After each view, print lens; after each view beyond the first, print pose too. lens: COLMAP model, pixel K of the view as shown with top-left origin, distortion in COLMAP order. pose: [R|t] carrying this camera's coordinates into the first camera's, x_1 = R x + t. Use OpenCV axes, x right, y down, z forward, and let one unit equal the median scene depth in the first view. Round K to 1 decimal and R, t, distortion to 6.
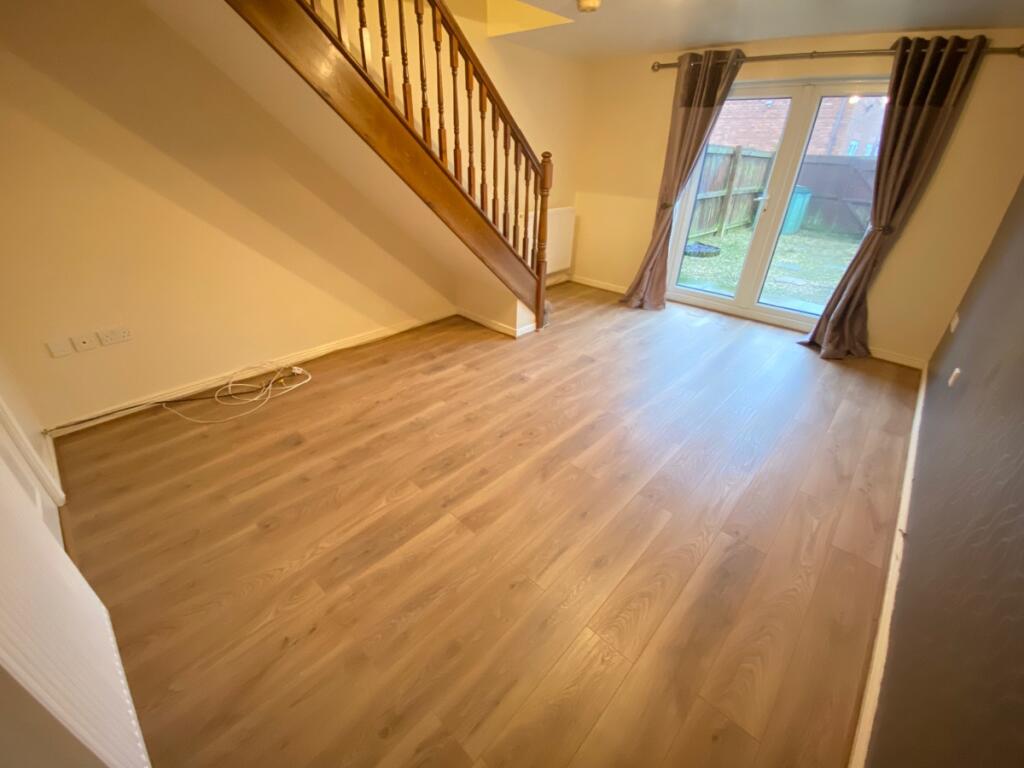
lens RADIAL K [[423.5, 0, 513.9], [0, 423.5, 382.3], [0, 0, 1]] dist [0.011127, -0.004391]
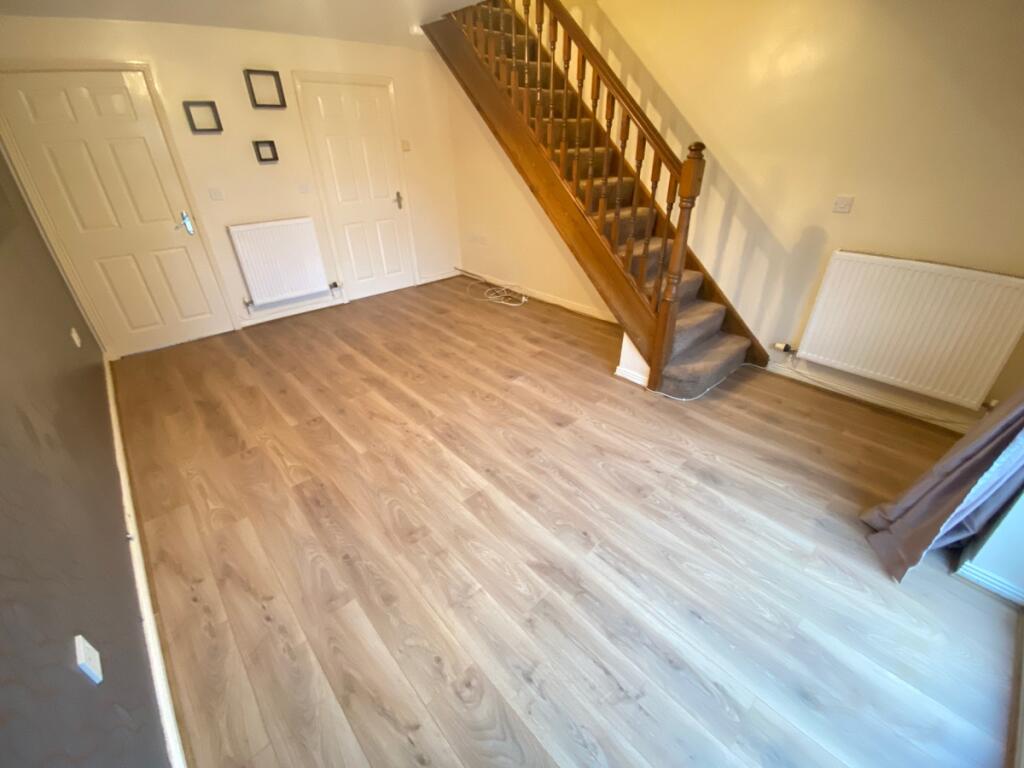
lens RADIAL K [[423.5, 0, 514.2], [0, 423.5, 383.3], [0, 0, 1]] dist [0.011127, -0.004391]
pose [[-0.081962, 0.475251, -0.876024, 0.965575], [-0.467317, 0.758037, 0.454966, -0.485752], [0.880282, 0.446671, 0.159963, 0.921706]]
